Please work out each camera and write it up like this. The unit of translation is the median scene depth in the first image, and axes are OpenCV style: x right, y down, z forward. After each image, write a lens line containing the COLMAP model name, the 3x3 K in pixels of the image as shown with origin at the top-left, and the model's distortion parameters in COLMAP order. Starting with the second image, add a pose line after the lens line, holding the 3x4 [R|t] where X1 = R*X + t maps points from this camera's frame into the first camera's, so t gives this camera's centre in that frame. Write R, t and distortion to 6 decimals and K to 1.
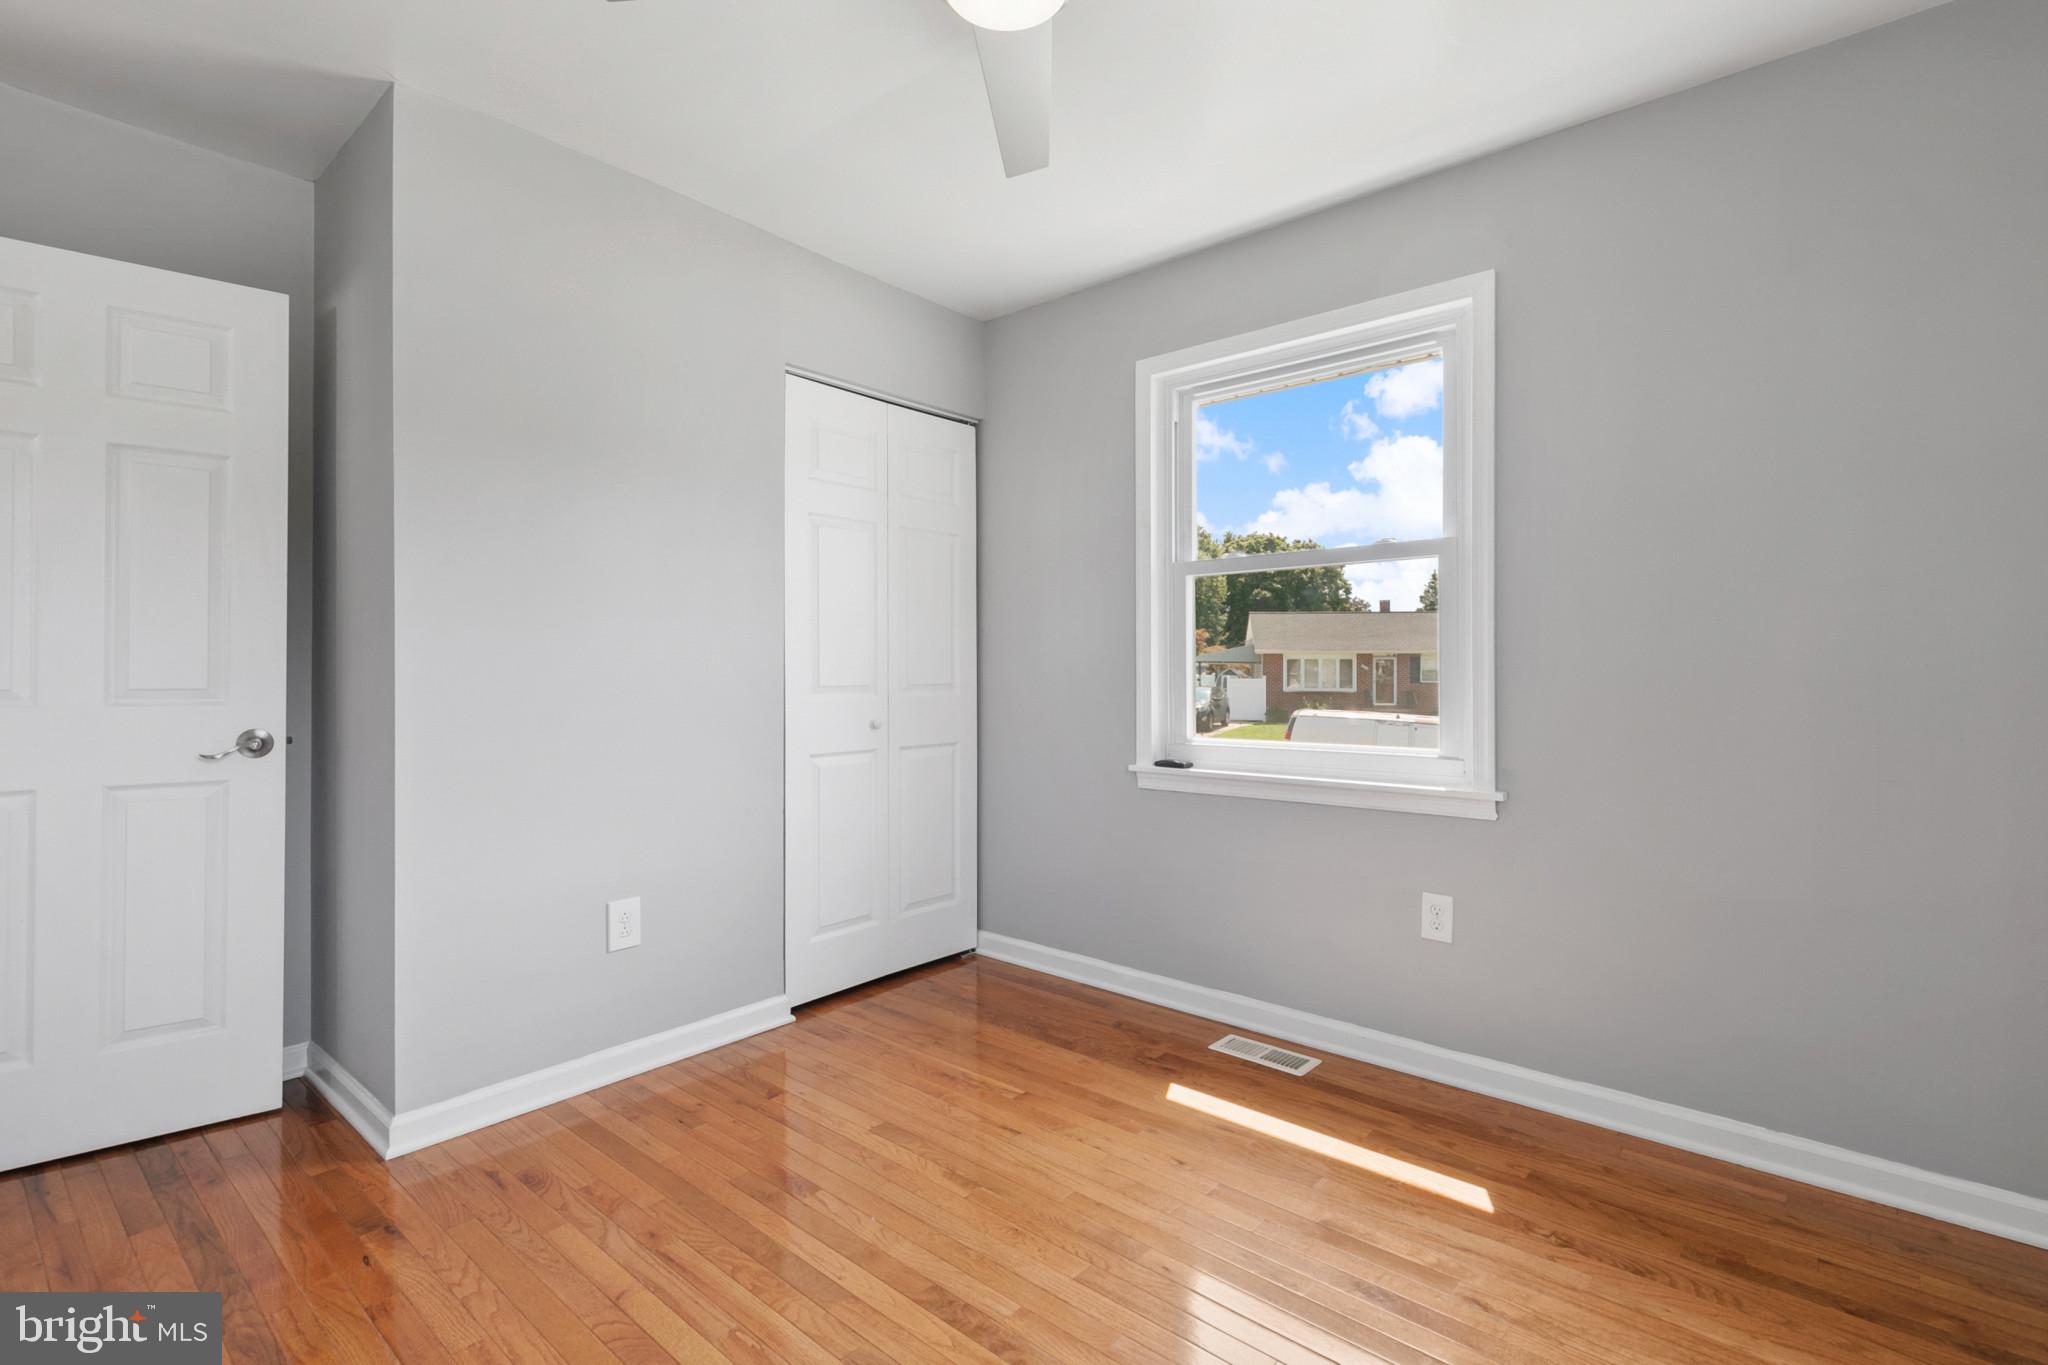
lens RADIAL K [[954.4, 0, 1017.2], [0, 954.4, 671.2], [0, 0, 1]] dist [0.003919, -0.000127]
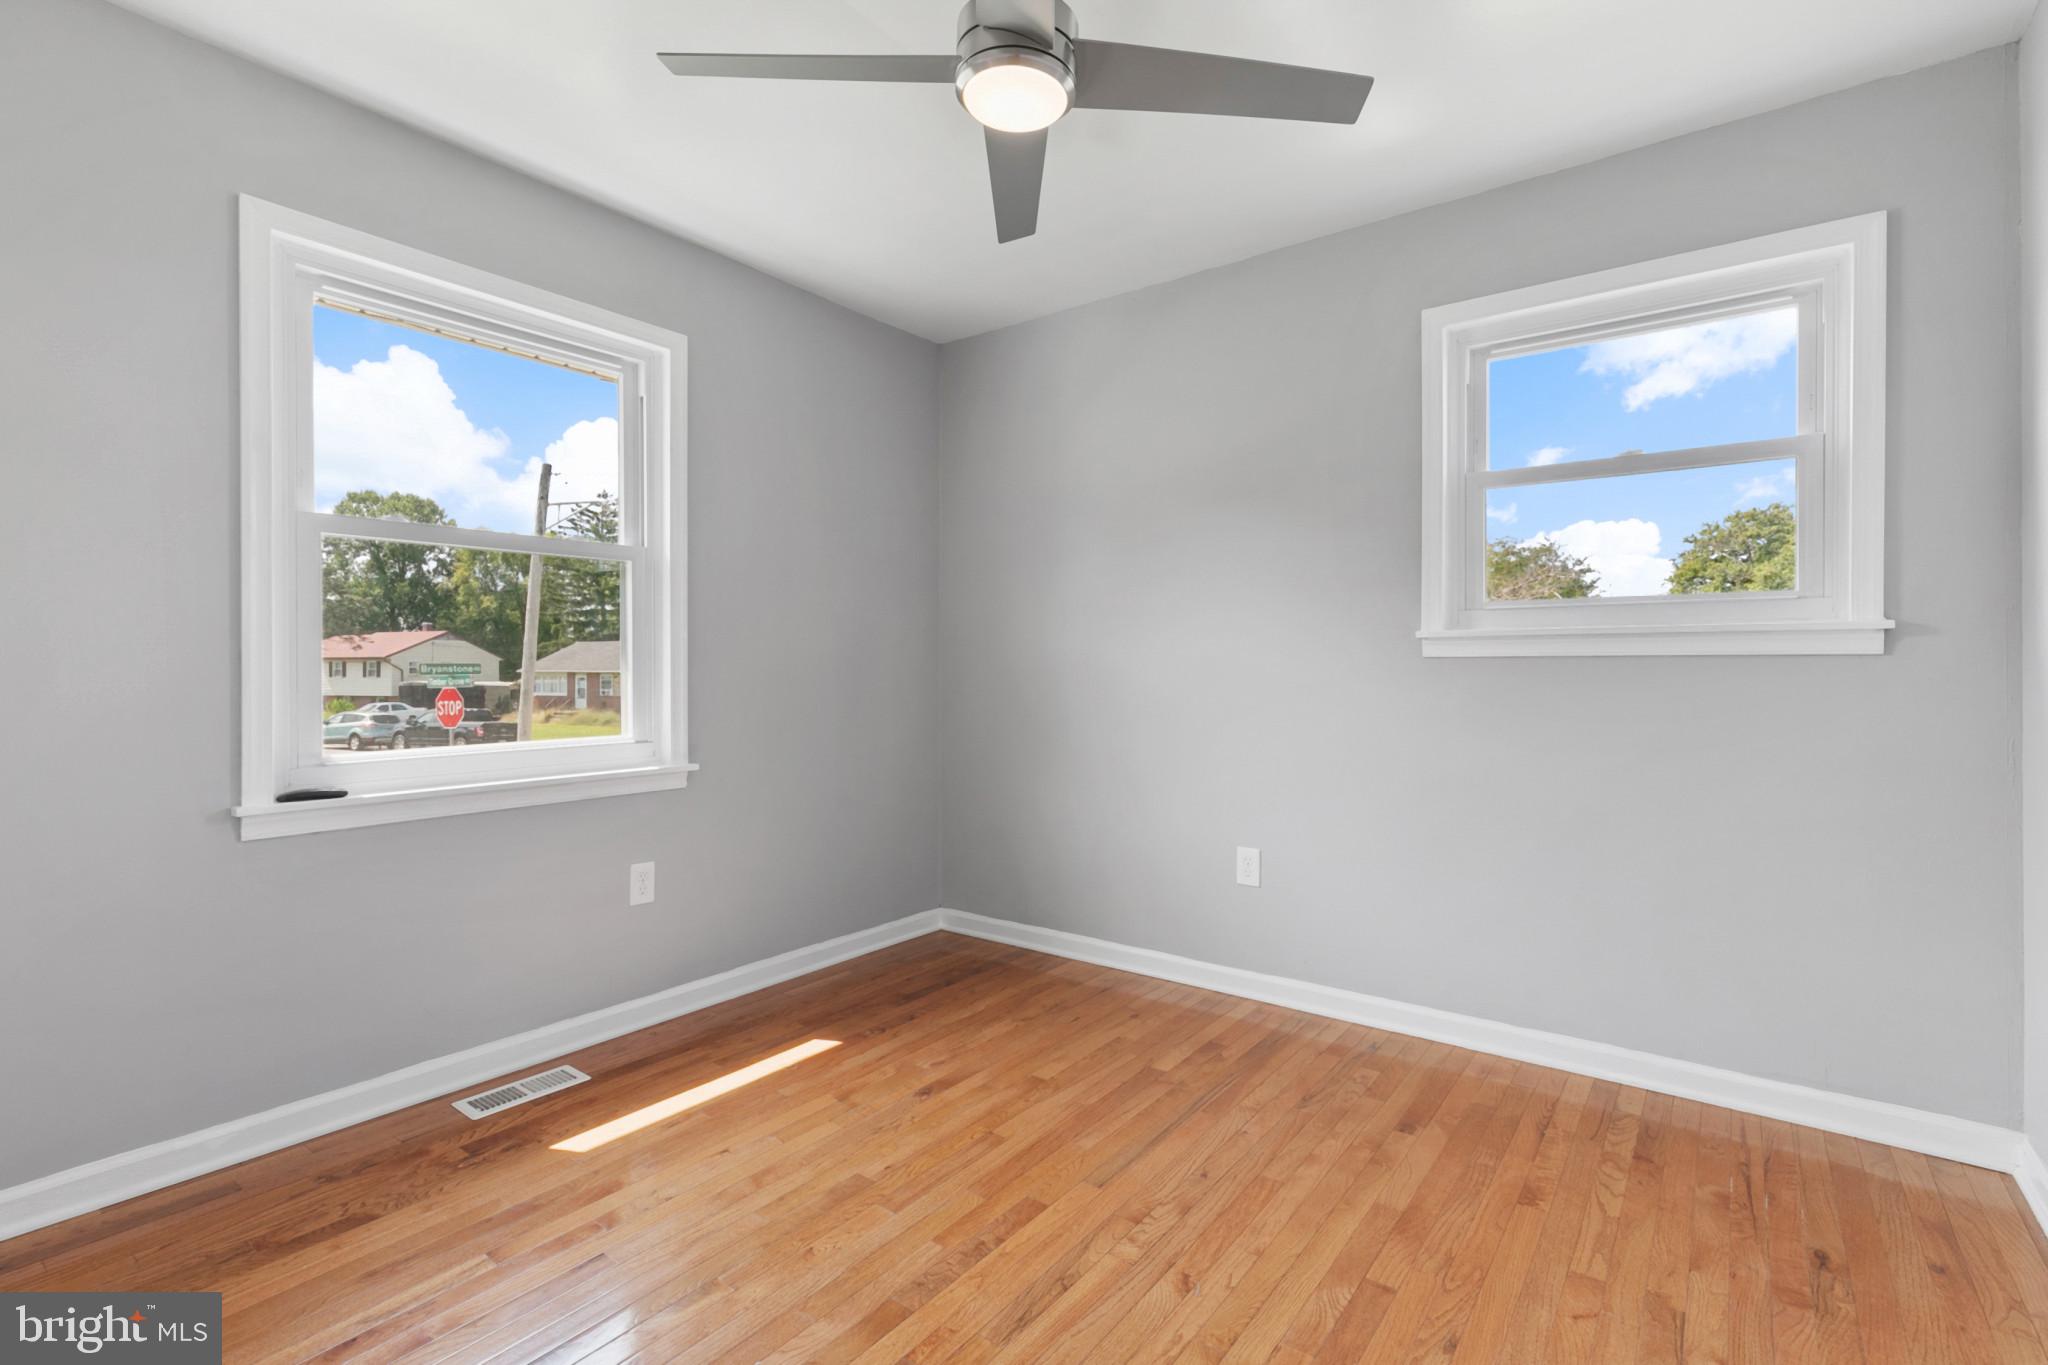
lens RADIAL K [[954.4, 0, 1017.2], [0, 954.4, 671.2], [0, 0, 1]] dist [0.003919, -0.000127]
pose [[-0.086202, -0.003176, 0.996273, -0.730054], [-0.001140, 0.999995, 0.003089, 0.002588], [-0.996277, -0.000869, -0.086205, 0.661676]]
